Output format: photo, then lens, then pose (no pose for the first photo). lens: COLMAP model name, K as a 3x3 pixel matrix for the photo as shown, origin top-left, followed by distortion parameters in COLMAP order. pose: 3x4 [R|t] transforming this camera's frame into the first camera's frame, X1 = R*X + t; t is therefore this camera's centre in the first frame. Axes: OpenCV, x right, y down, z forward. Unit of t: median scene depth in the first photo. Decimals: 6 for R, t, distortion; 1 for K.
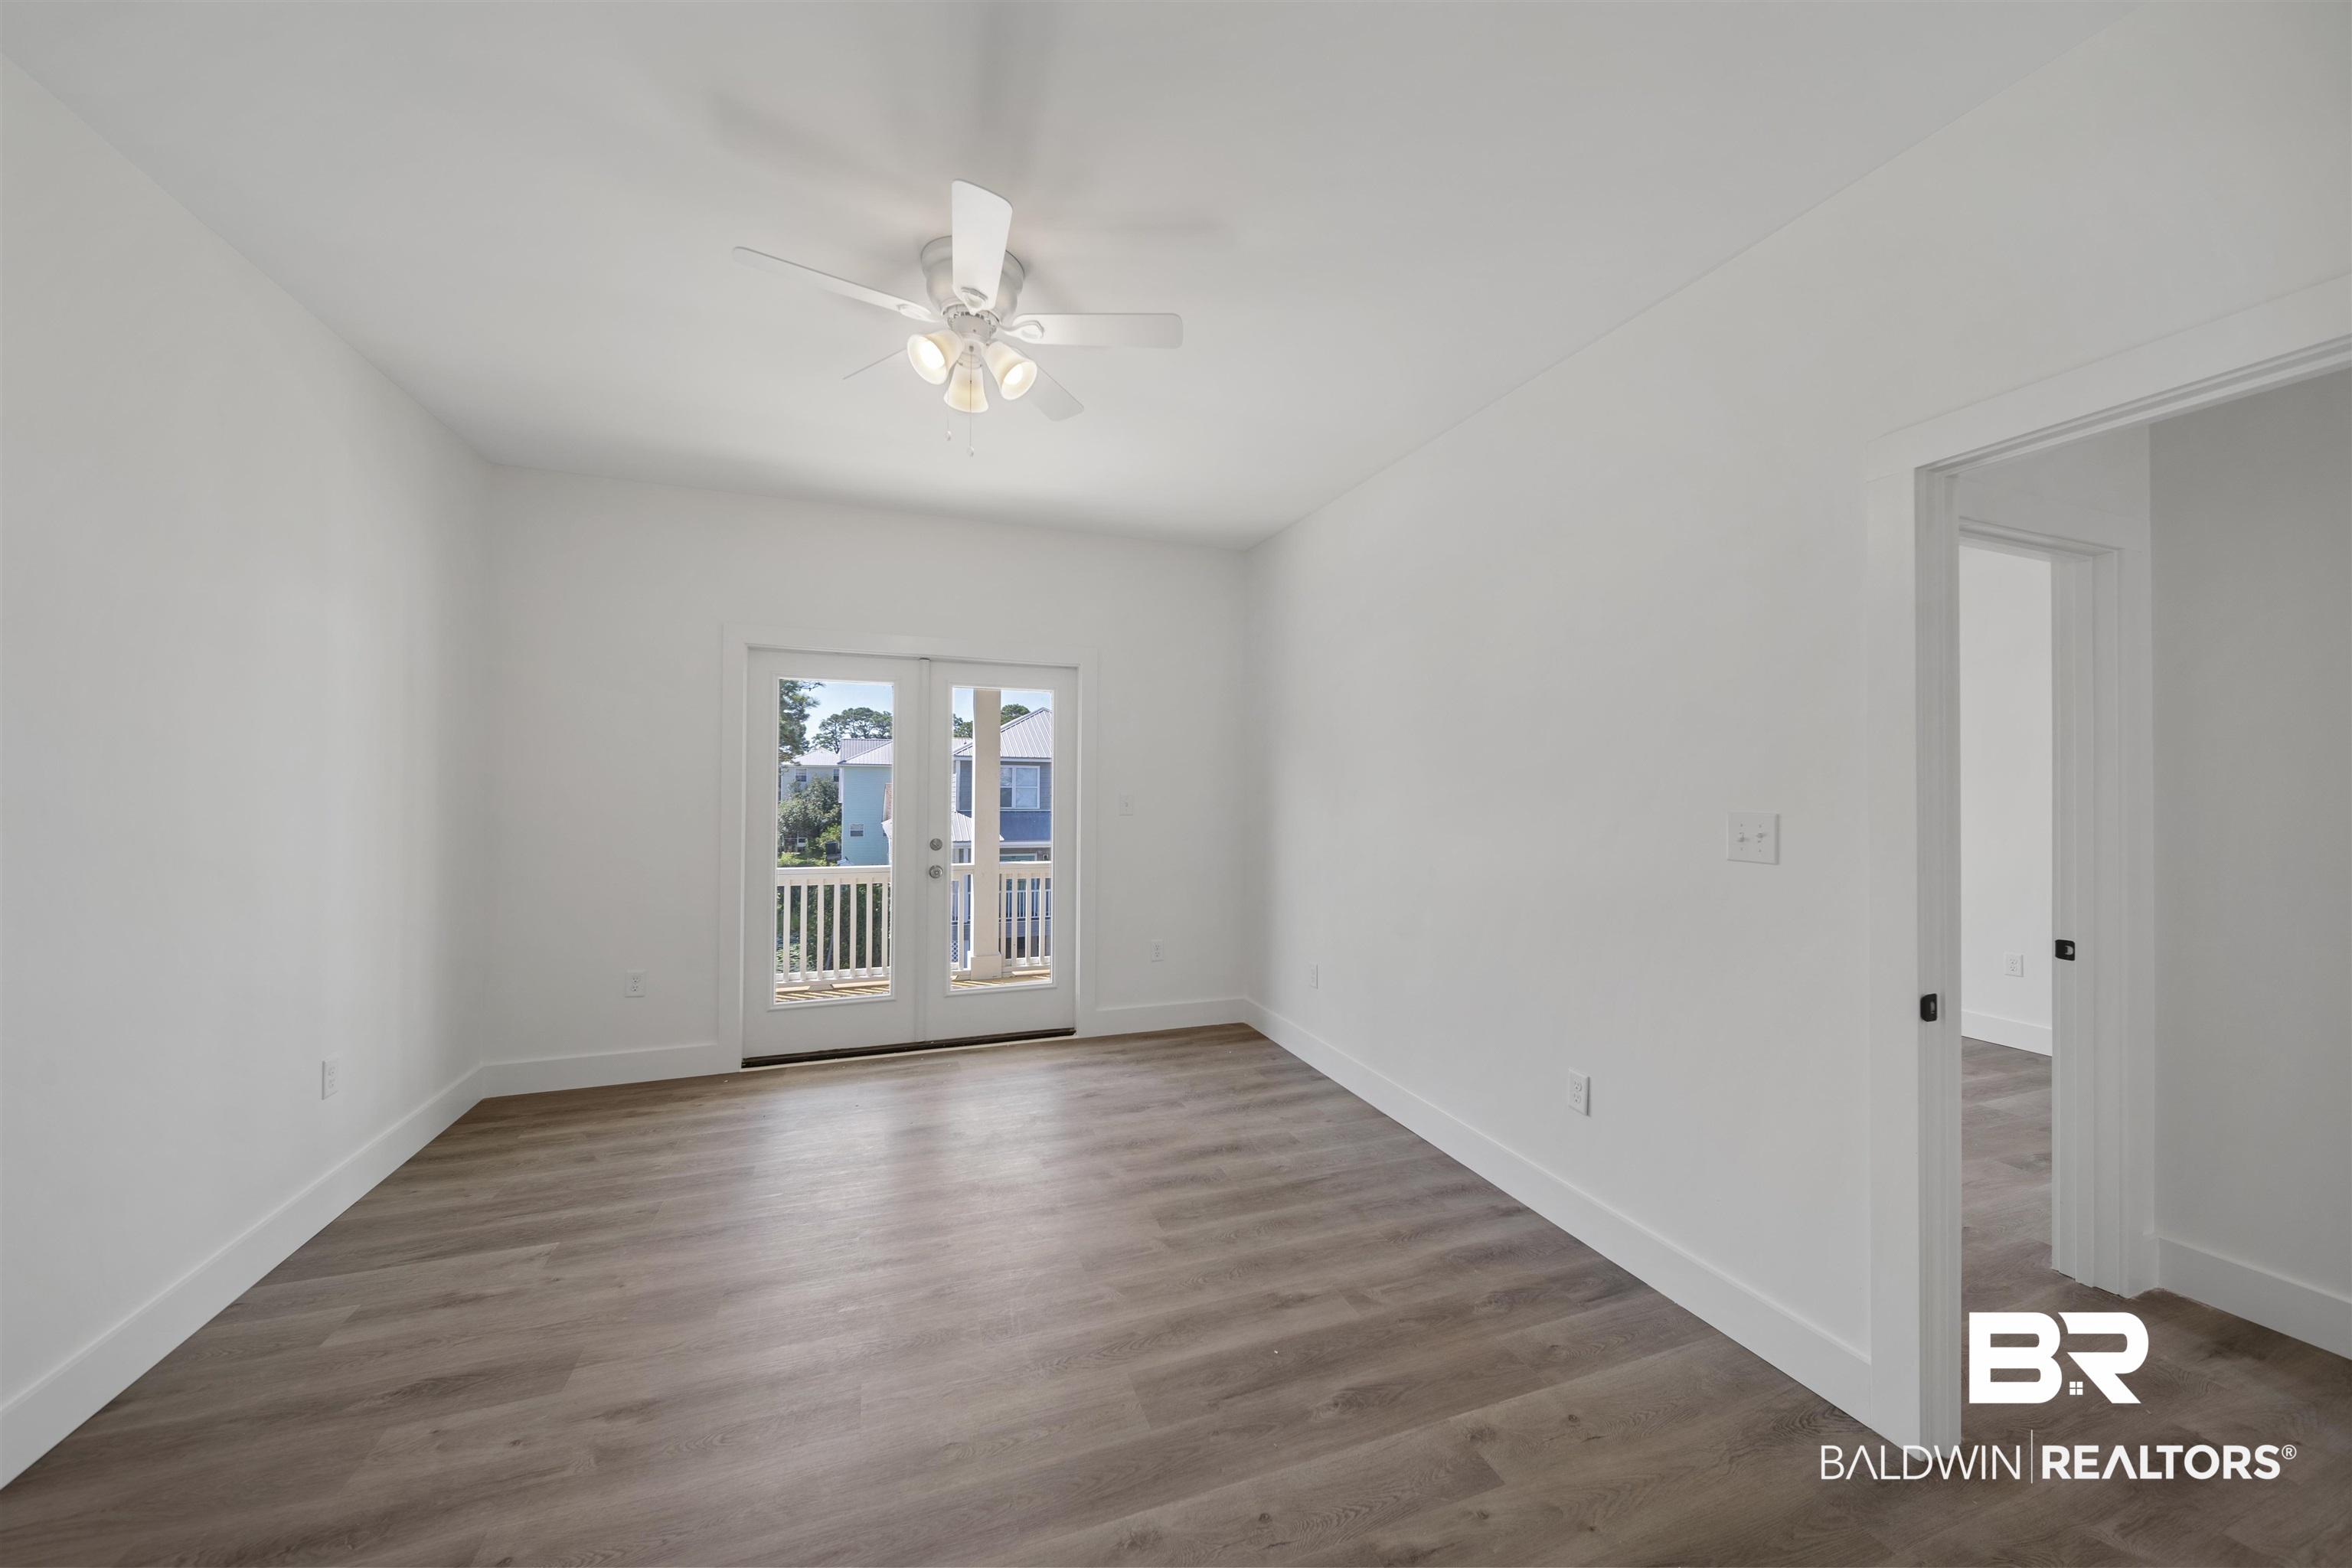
lens RADIAL K [[823.1, 0, 1176.2], [0, 823.1, 791.0], [0, 0, 1]] dist [0.001028, -0.000273]
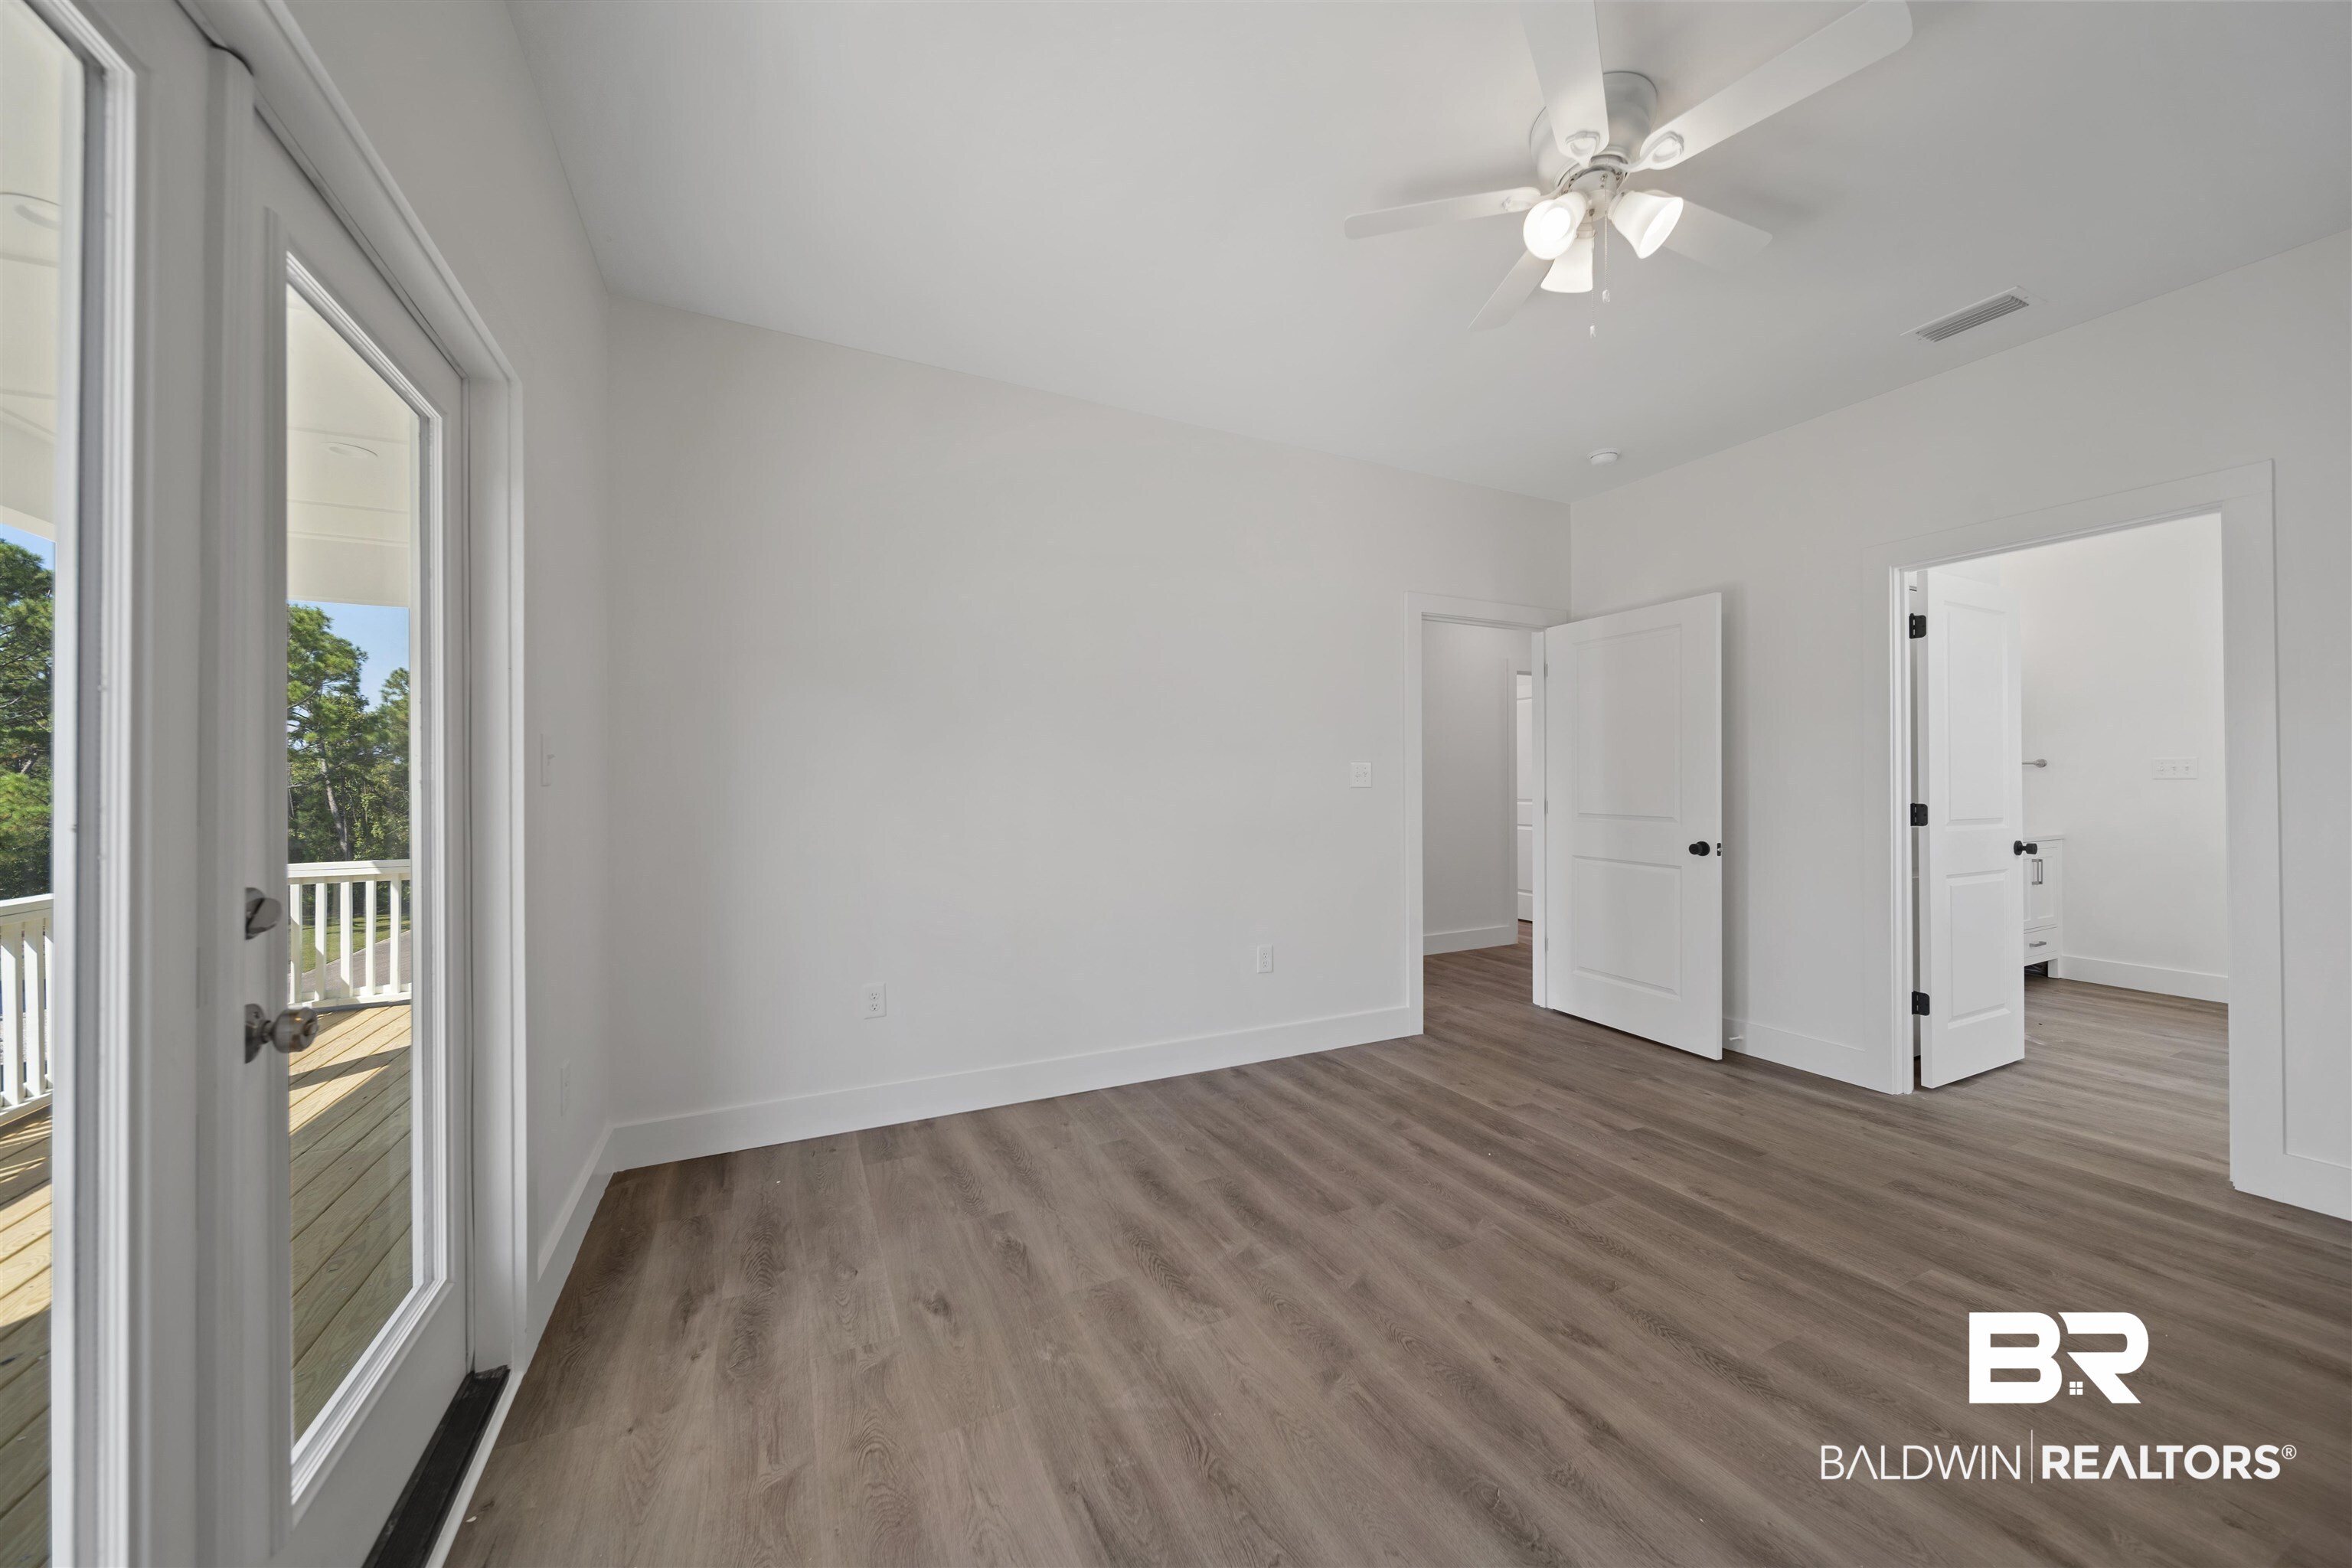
lens RADIAL K [[823.1, 0, 1174.1], [0, 823.1, 786.0], [0, 0, 1]] dist [0.001028, -0.000273]
pose [[-0.103392, -0.005622, 0.994625, -0.830753], [0.006513, 0.999959, 0.006329, 0.047850], [-0.994619, 0.007133, -0.103352, 1.177453]]
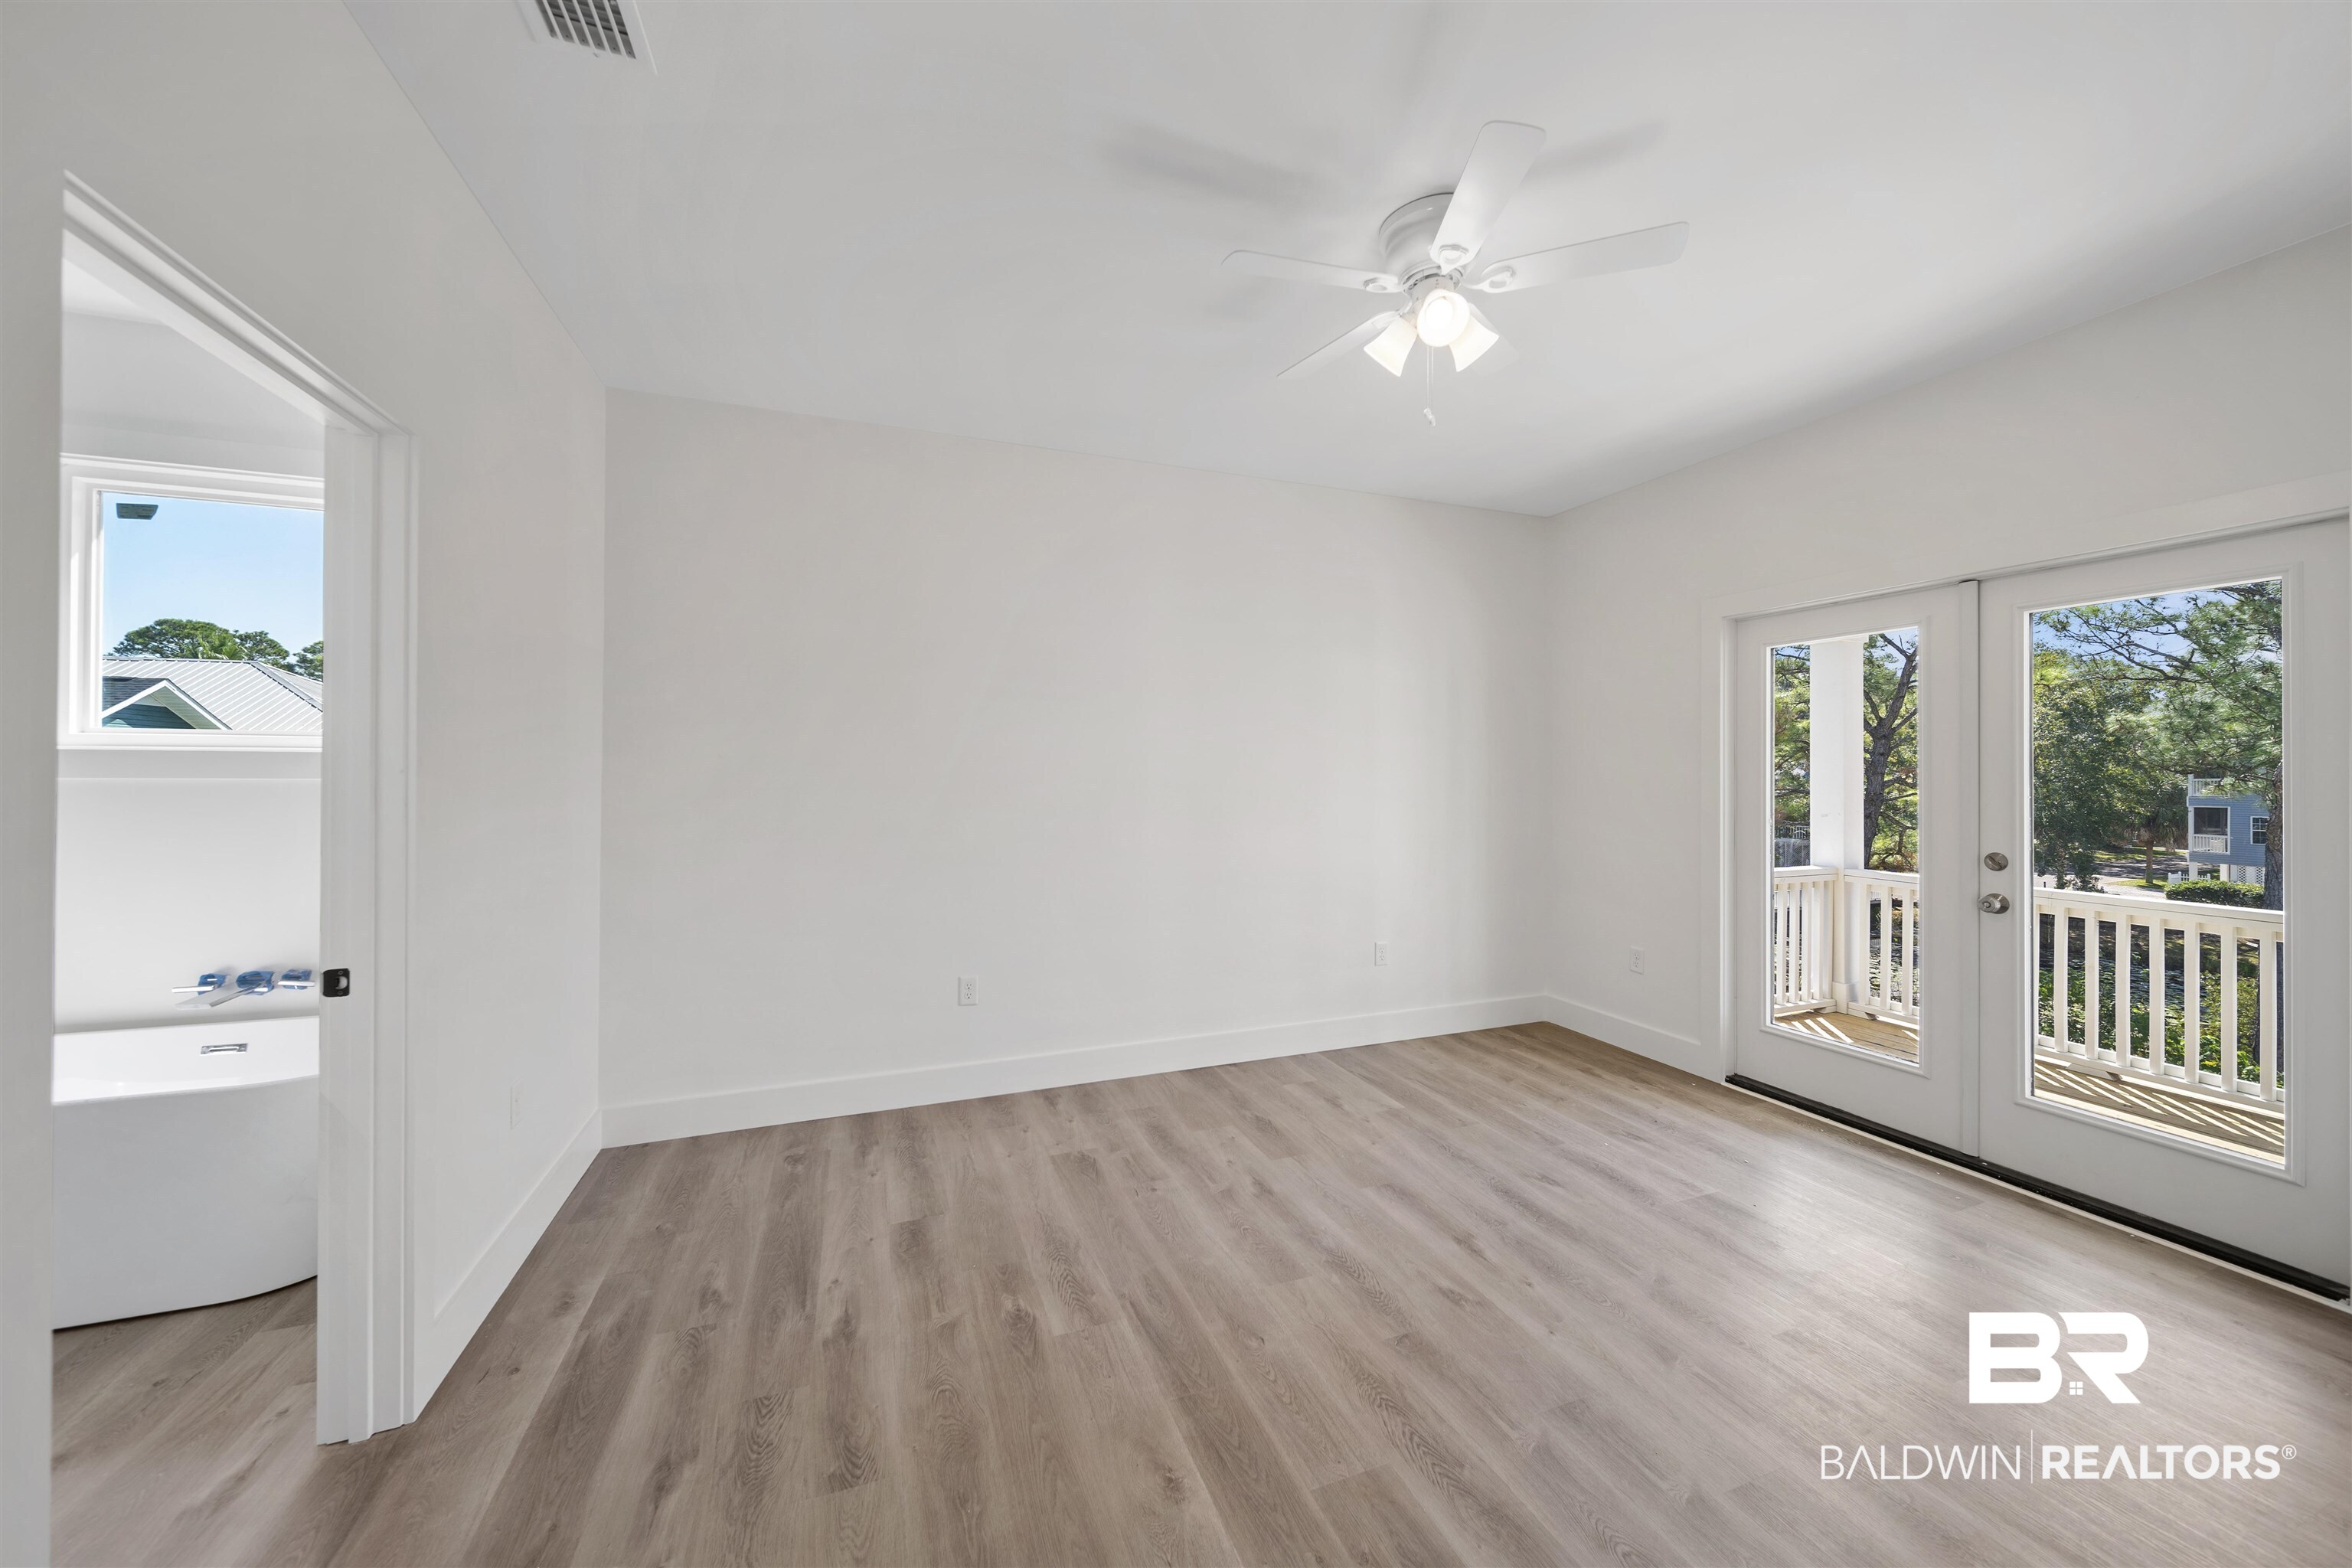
lens RADIAL K [[823.1, 0, 1170.6], [0, 823.1, 769.2], [0, 0, 1]] dist [0.001028, -0.000273]
pose [[0.009593, -0.011372, -0.999889, 0.541904], [-0.007103, 0.999909, -0.011440, 0.006183], [0.999929, 0.007212, 0.009511, 0.524055]]
